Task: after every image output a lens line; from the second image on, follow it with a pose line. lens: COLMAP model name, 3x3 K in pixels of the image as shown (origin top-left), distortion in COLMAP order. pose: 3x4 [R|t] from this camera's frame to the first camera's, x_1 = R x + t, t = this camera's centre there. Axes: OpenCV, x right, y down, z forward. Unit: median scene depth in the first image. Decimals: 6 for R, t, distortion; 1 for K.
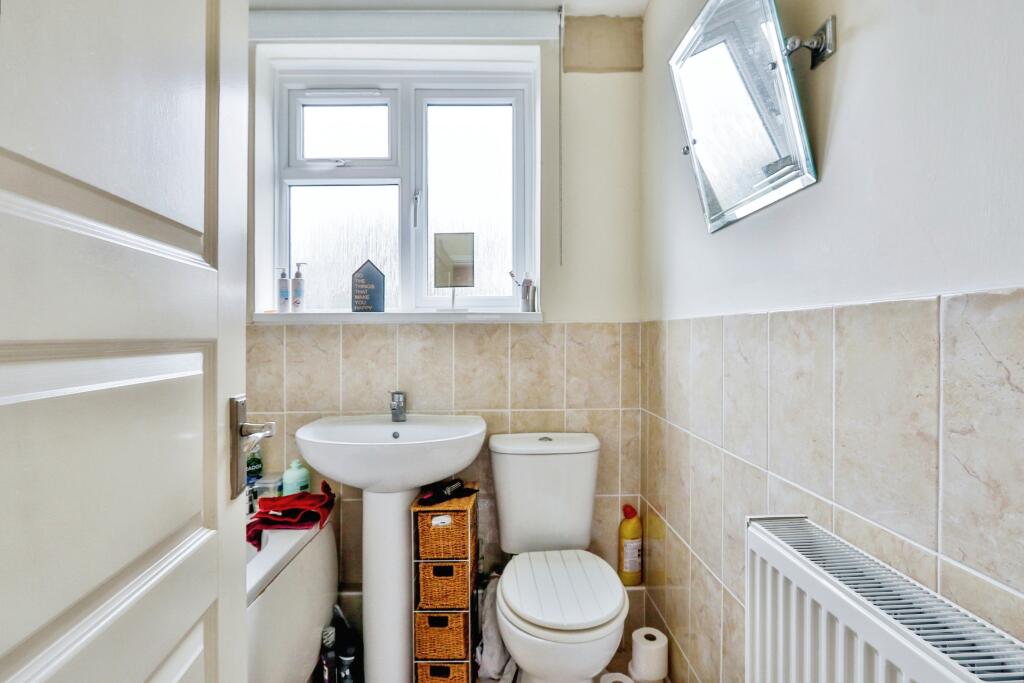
lens RADIAL K [[548.1, 0, 507.4], [0, 548.1, 344.2], [0, 0, 1]] dist [-0.015516, -0.000682]
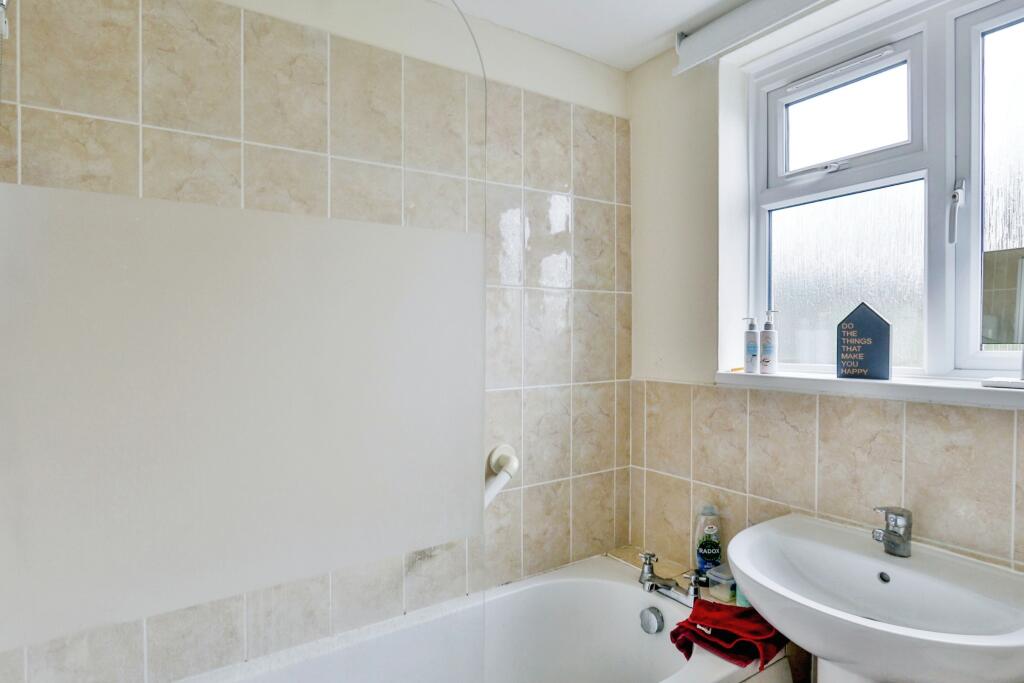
lens RADIAL K [[548.1, 0, 507.4], [0, 548.1, 344.2], [0, 0, 1]] dist [-0.015516, -0.000682]
pose [[0.530197, 0.015621, -0.847731, 0.096918], [0.007515, 0.999704, 0.023121, -0.123693], [0.847841, -0.018629, 0.529923, 0.253401]]
